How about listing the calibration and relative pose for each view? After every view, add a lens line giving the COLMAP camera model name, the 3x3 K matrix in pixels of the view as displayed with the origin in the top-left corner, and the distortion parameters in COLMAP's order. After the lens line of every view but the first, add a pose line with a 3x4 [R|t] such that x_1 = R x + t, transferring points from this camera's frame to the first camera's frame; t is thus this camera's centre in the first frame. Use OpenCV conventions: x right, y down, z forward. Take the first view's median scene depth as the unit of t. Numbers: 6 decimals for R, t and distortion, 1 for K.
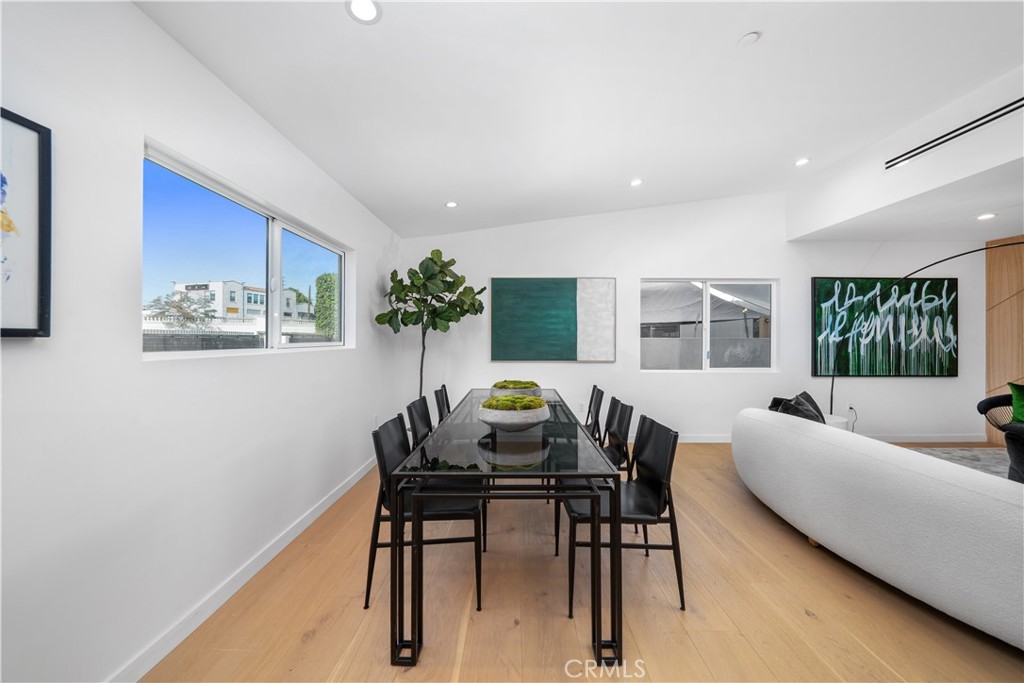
lens RADIAL K [[355.6, 0, 506.9], [0, 355.6, 339.0], [0, 0, 1]] dist [-0.017397, 0.000217]
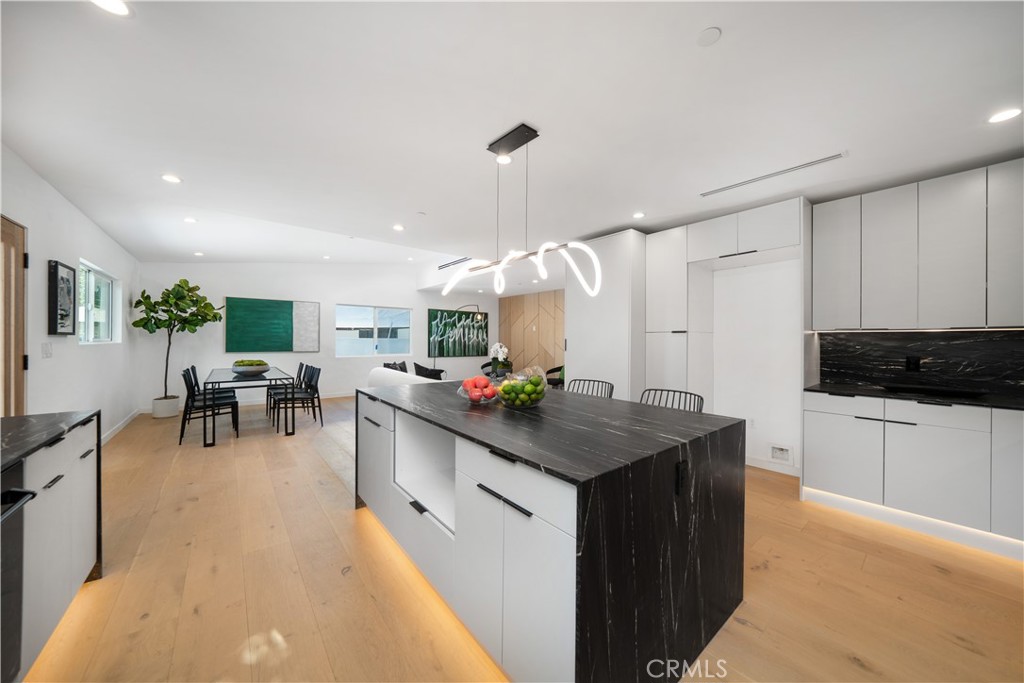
lens RADIAL K [[355.6, 0, 523.3], [0, 355.6, 340.7], [0, 0, 1]] dist [-0.017397, 0.000217]
pose [[0.752086, 0.002240, 0.659061, -0.076521], [-0.002561, 0.999997, -0.000477, 0.009133], [-0.659060, -0.001329, 0.752089, -0.933660]]
